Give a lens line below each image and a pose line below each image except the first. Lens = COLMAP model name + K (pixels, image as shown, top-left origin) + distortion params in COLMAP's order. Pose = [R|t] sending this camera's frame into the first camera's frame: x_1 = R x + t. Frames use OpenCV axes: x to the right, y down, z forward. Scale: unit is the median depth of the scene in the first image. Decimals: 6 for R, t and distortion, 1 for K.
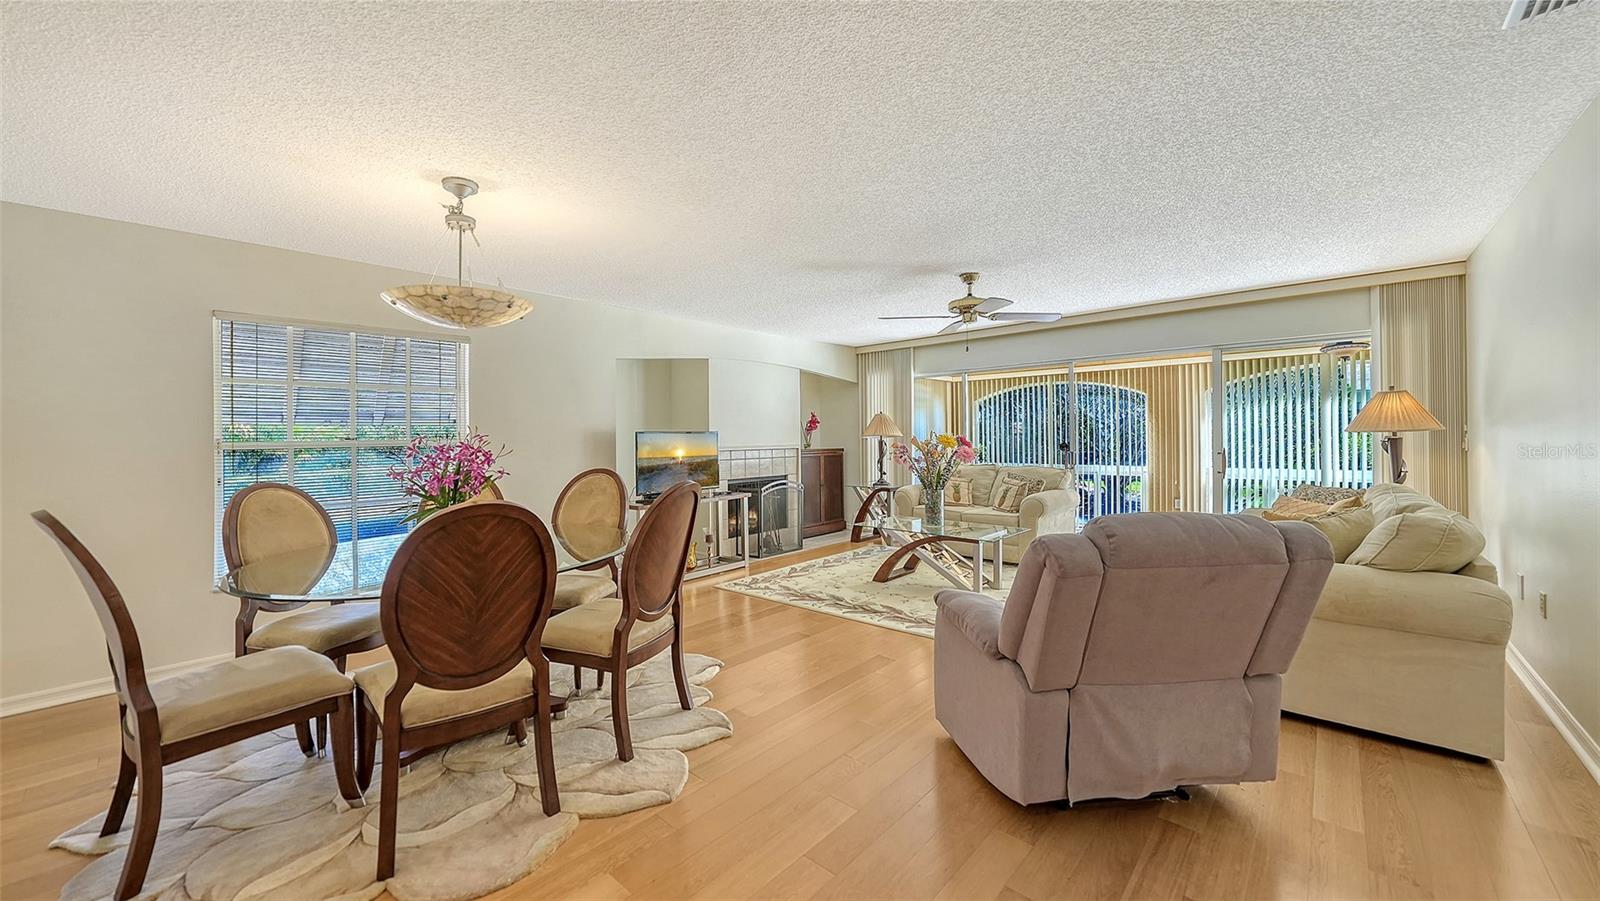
lens RADIAL K [[585.0, 0, 787.4], [0, 585.0, 430.2], [0, 0, 1]] dist [-0.000534, -0.000046]
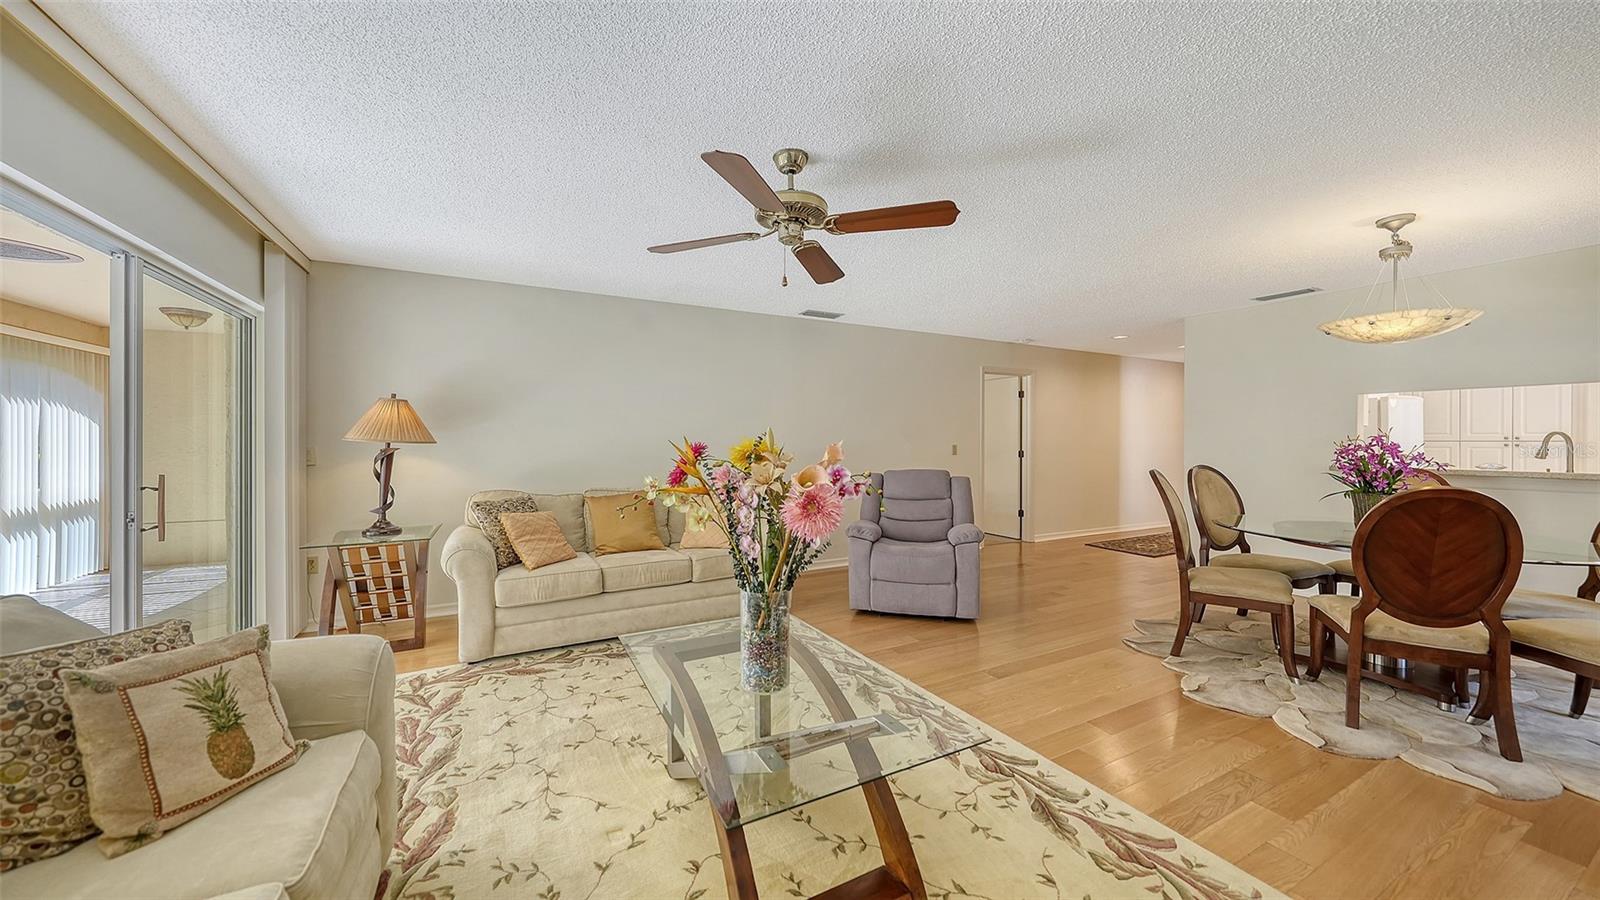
lens RADIAL K [[553.4, 0, 802.3], [0, 553.4, 442.7], [0, 0, 1]] dist [-0.006414, -0.000029]
pose [[-0.942423, 0.009392, 0.334290, 0.089091], [0.006204, 0.999925, -0.010605, 0.010812], [-0.334365, -0.007921, -0.942410, 1.090088]]
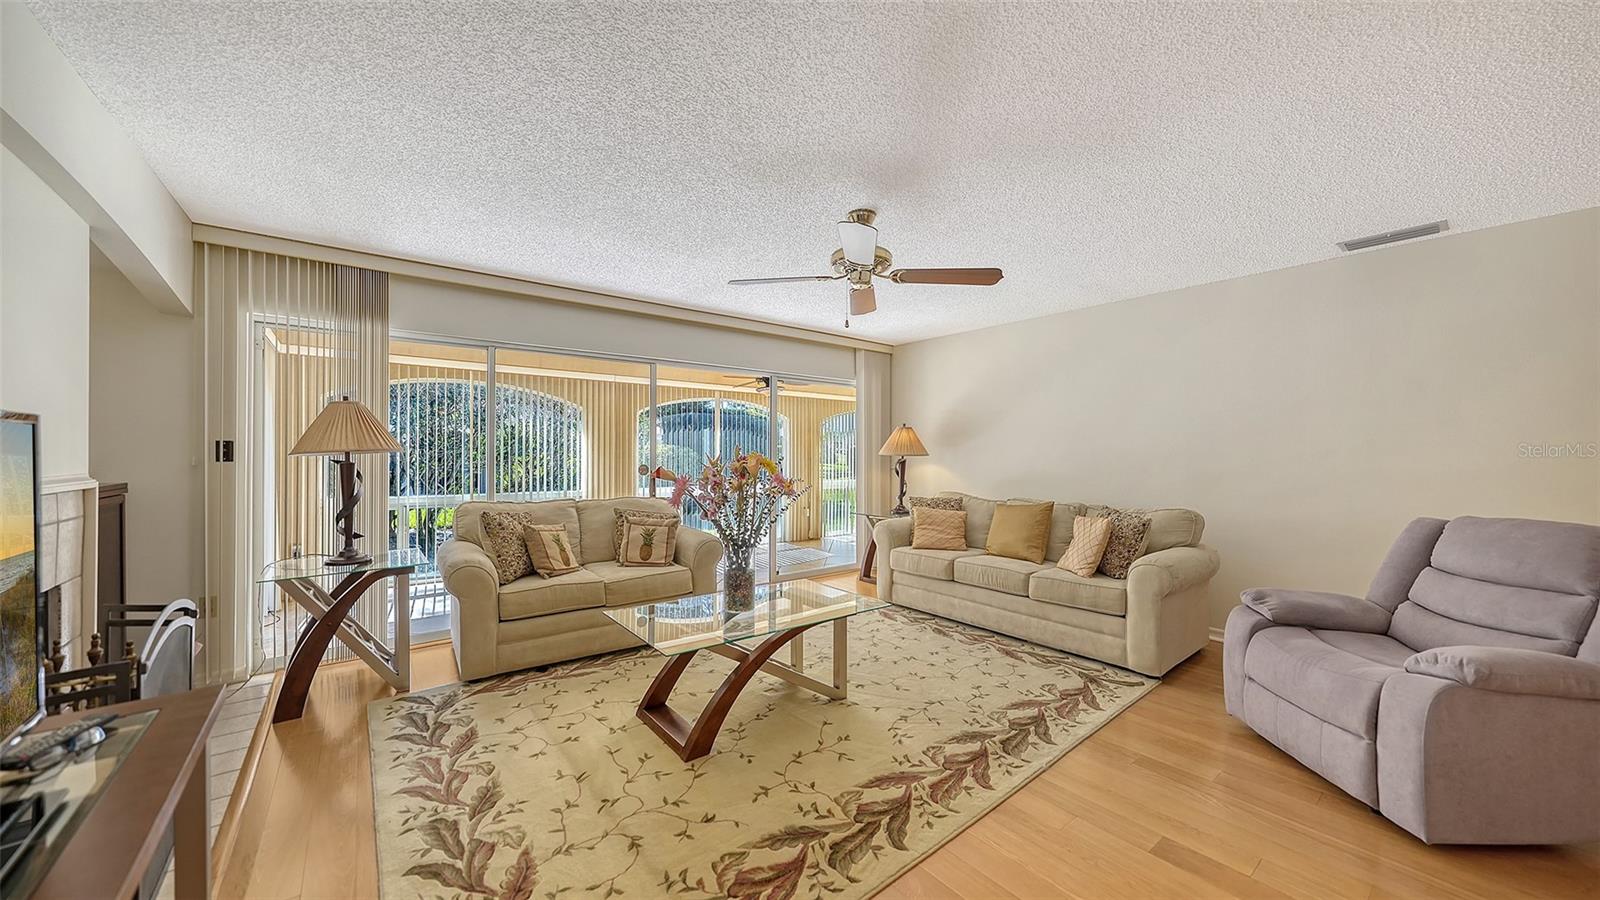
lens RADIAL K [[559.6, 0, 793.9], [0, 559.6, 449.3], [0, 0, 1]] dist [0.000796, -0.000061]
pose [[0.164968, 0.019750, 0.986101, -0.240755], [-0.017980, 0.999694, -0.017014, 0.010688], [-0.986135, -0.014923, 0.165272, 0.707184]]
